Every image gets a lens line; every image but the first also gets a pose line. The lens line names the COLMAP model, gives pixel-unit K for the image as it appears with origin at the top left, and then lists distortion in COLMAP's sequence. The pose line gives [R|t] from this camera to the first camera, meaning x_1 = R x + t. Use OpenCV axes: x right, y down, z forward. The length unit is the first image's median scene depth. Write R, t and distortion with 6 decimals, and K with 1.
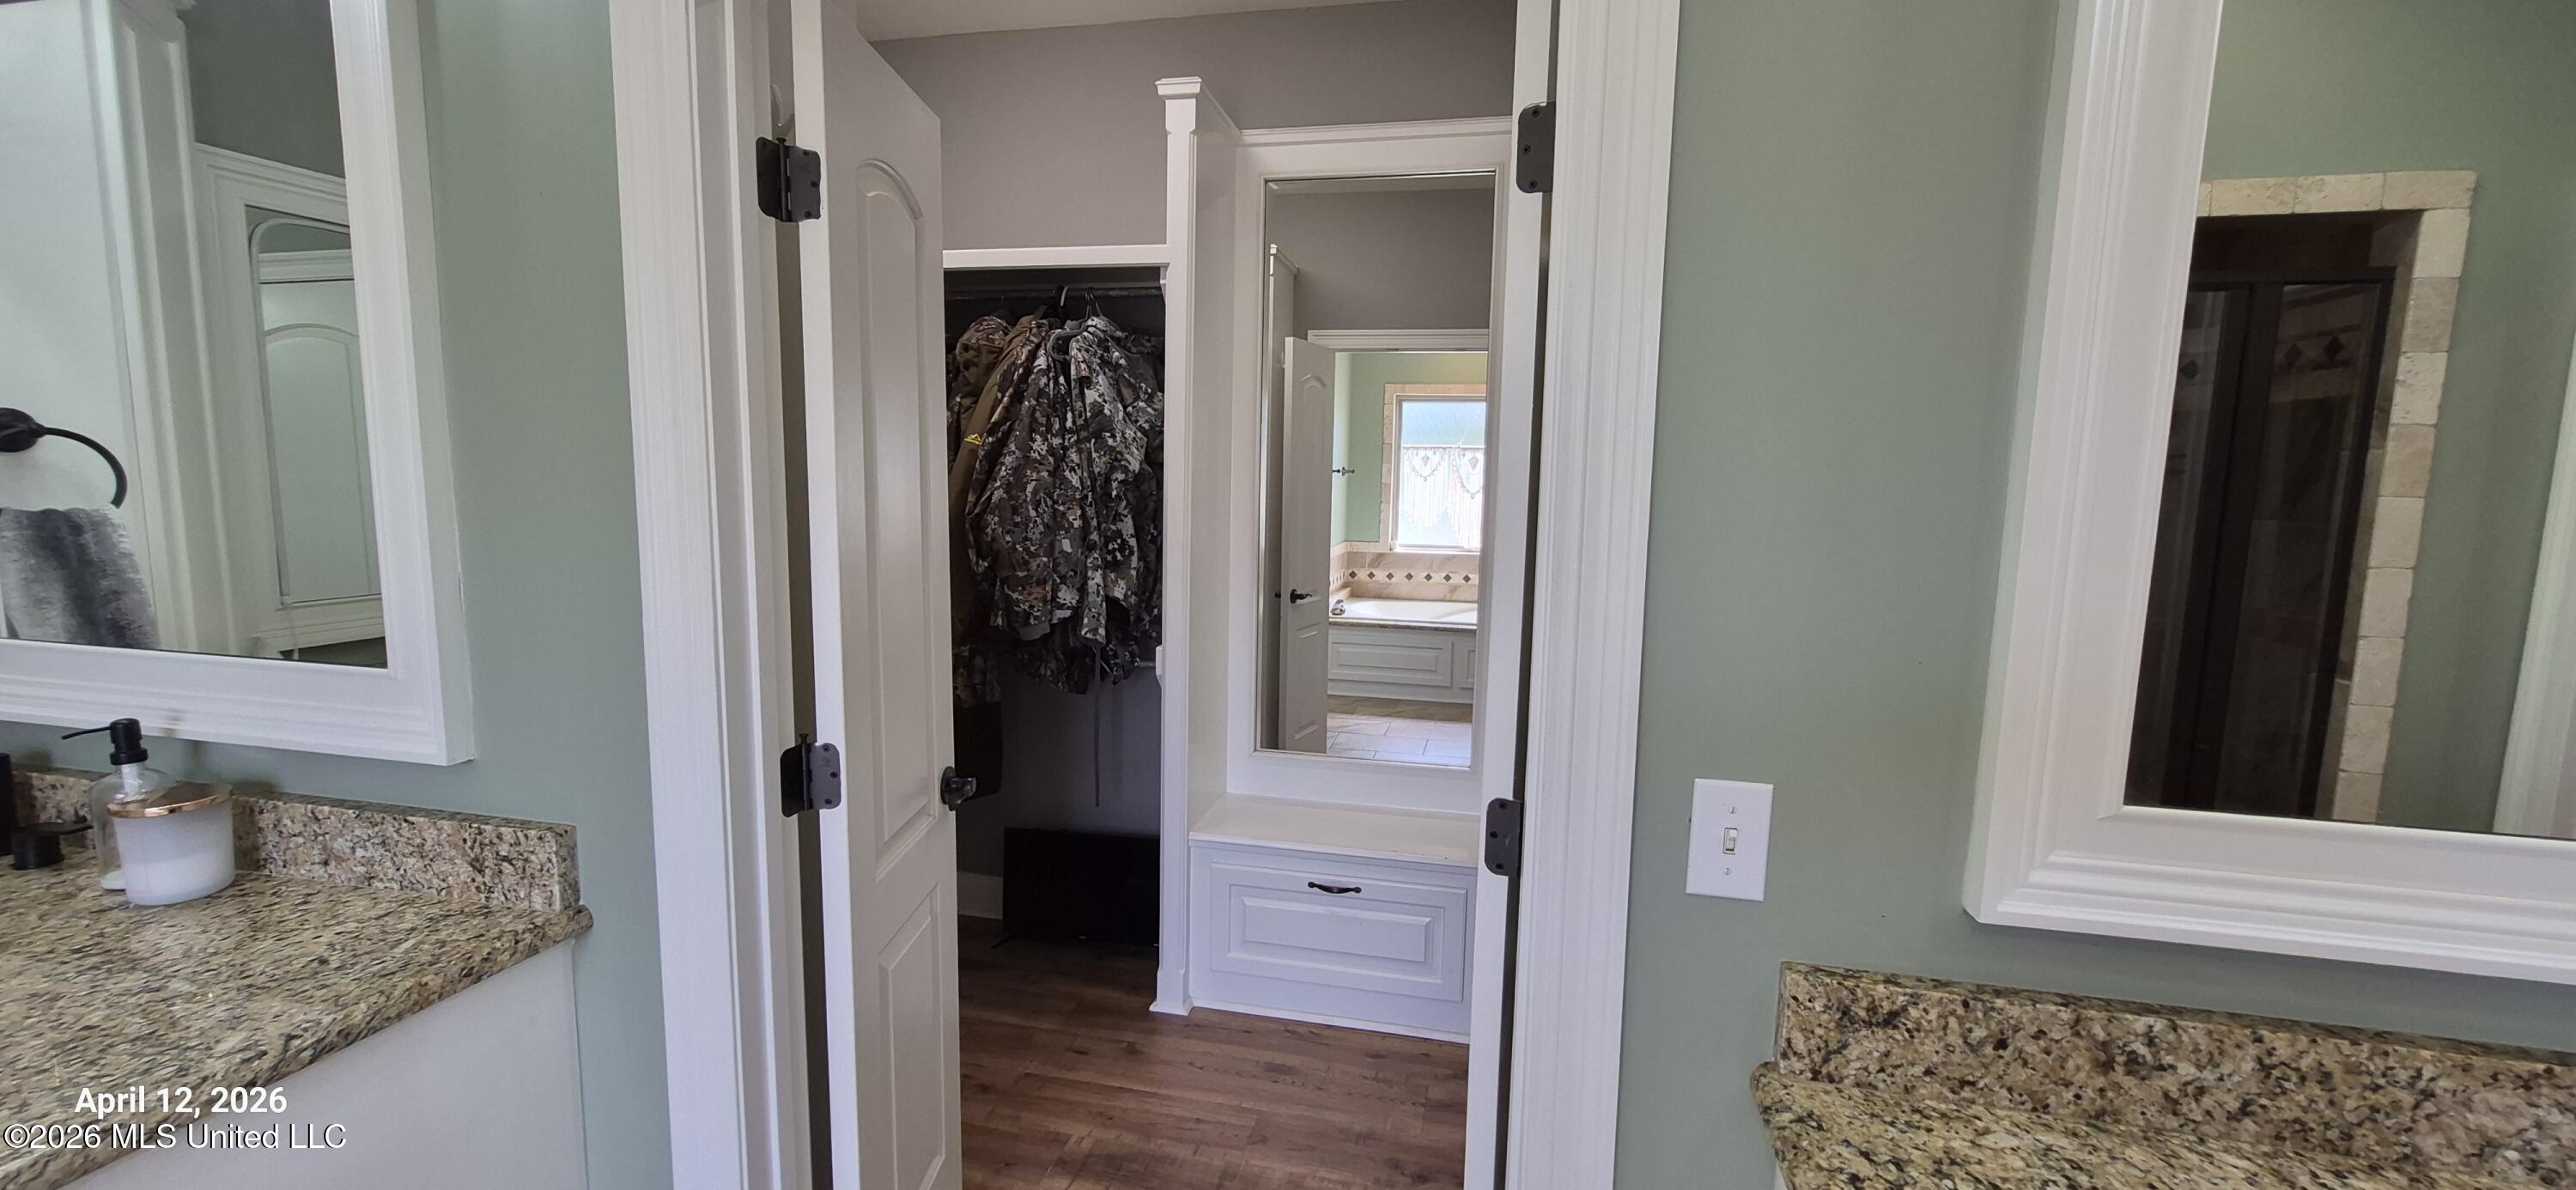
lens RADIAL K [[1020.4, 0, 1288.3], [0, 1020.4, 588.0], [0, 0, 1]] dist [0.000250, 0.000037]
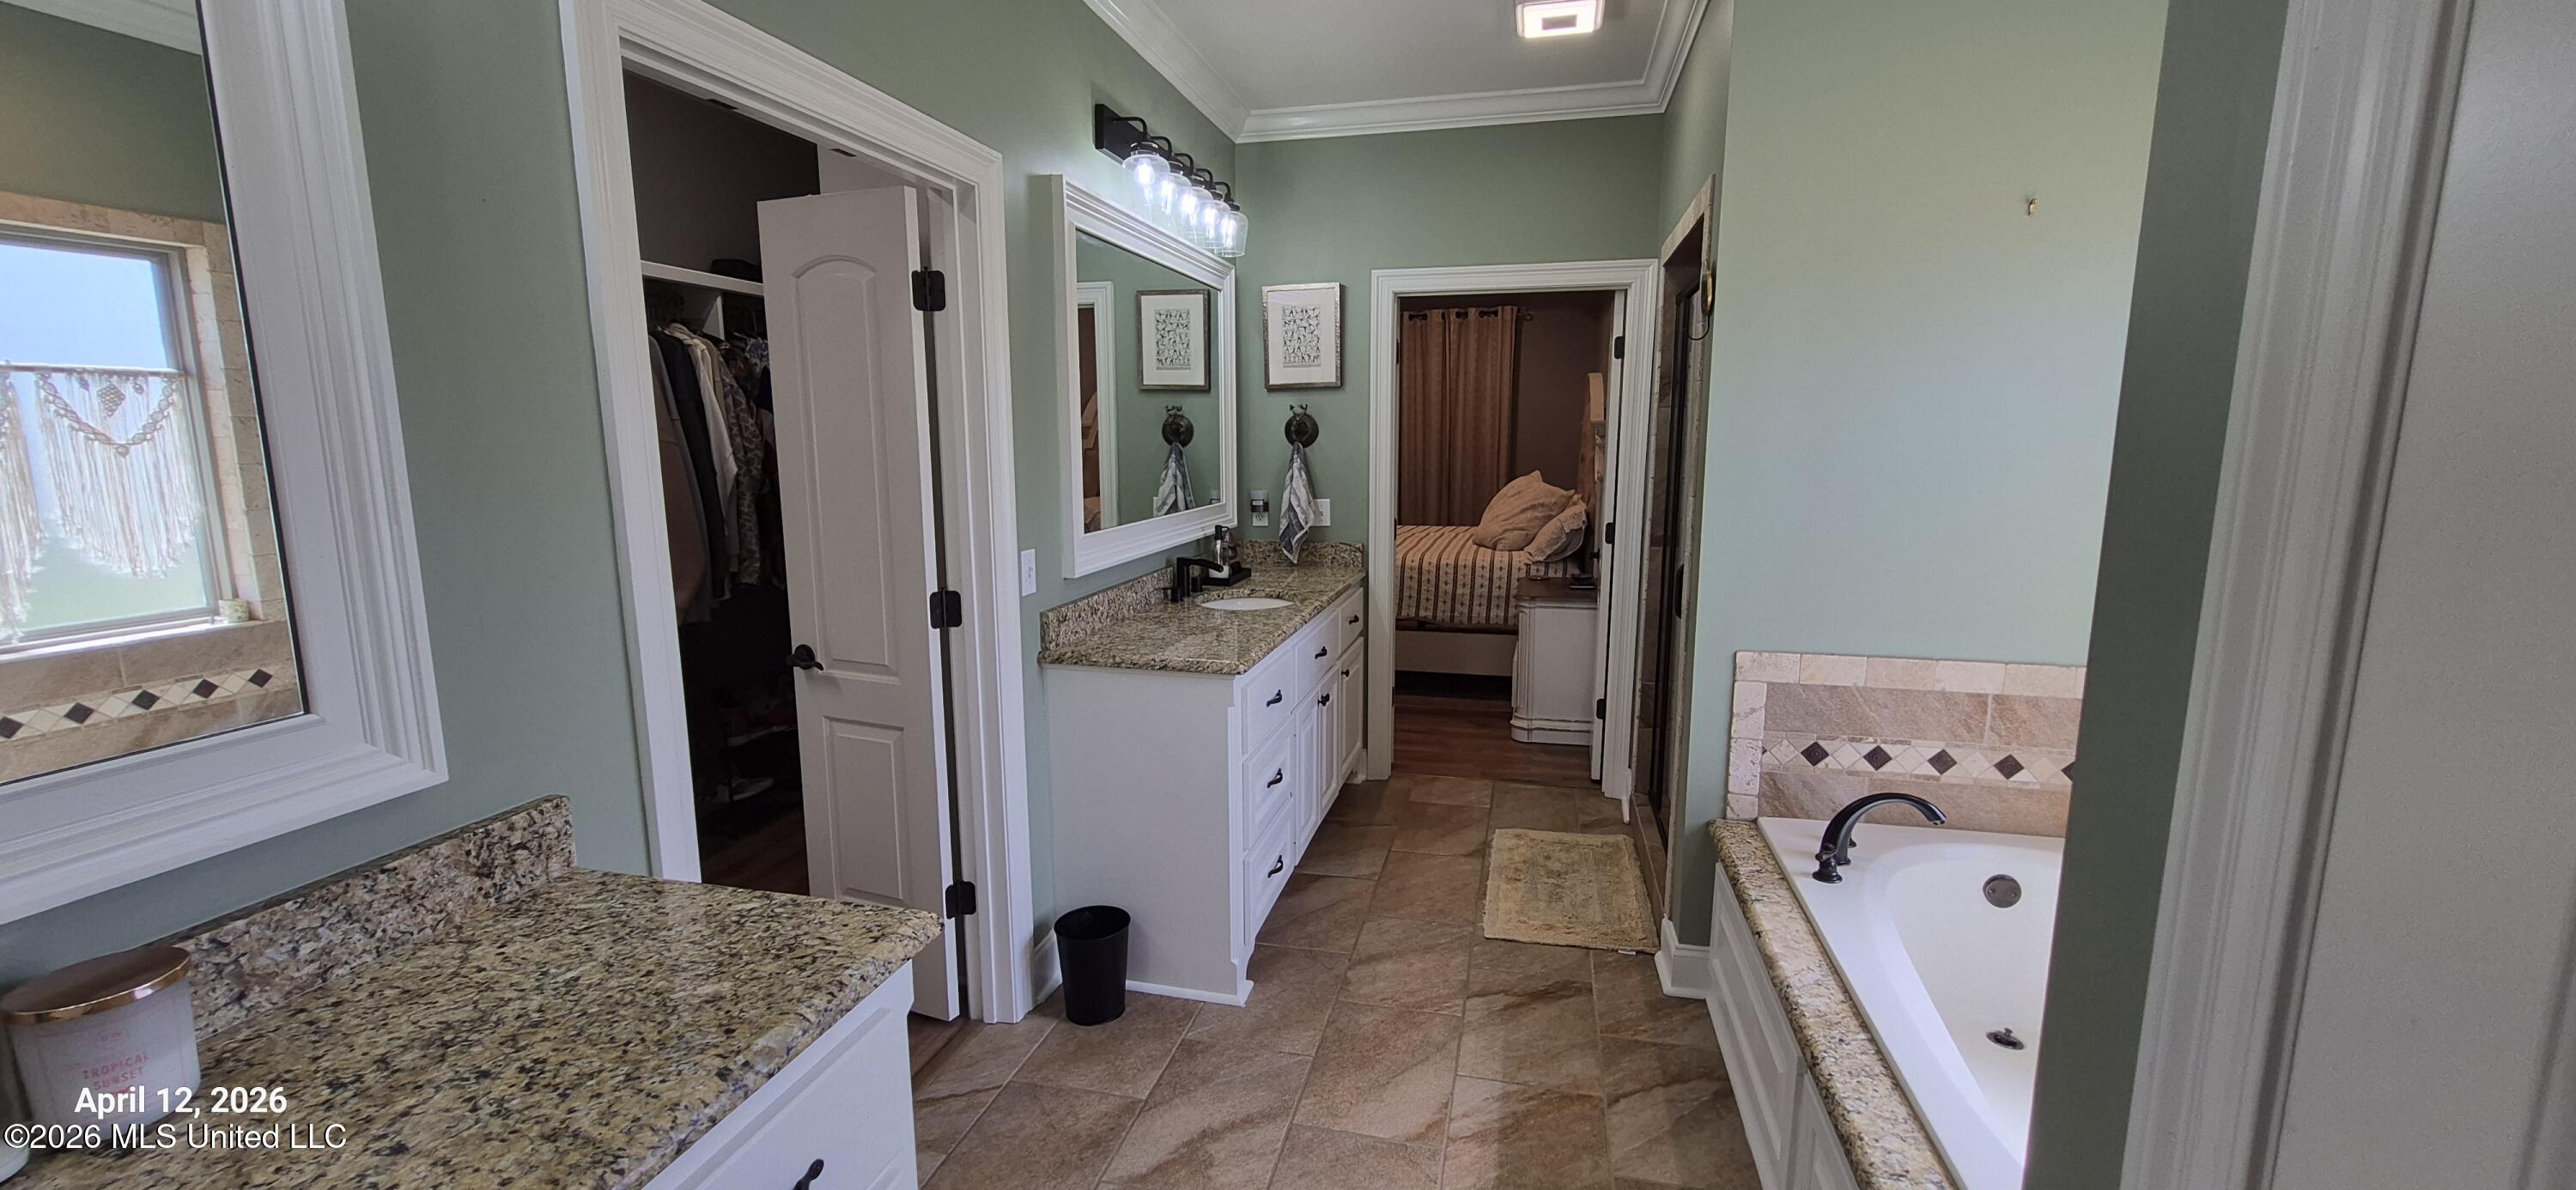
lens RADIAL K [[1020.4, 0, 1288.3], [0, 1020.4, 588.0], [0, 0, 1]] dist [0.000250, 0.000037]
pose [[0.019044, -0.173806, 0.984596, -1.370857], [0.117387, 0.978352, 0.170433, -0.057598], [-0.992904, 0.112333, 0.039034, 0.131517]]
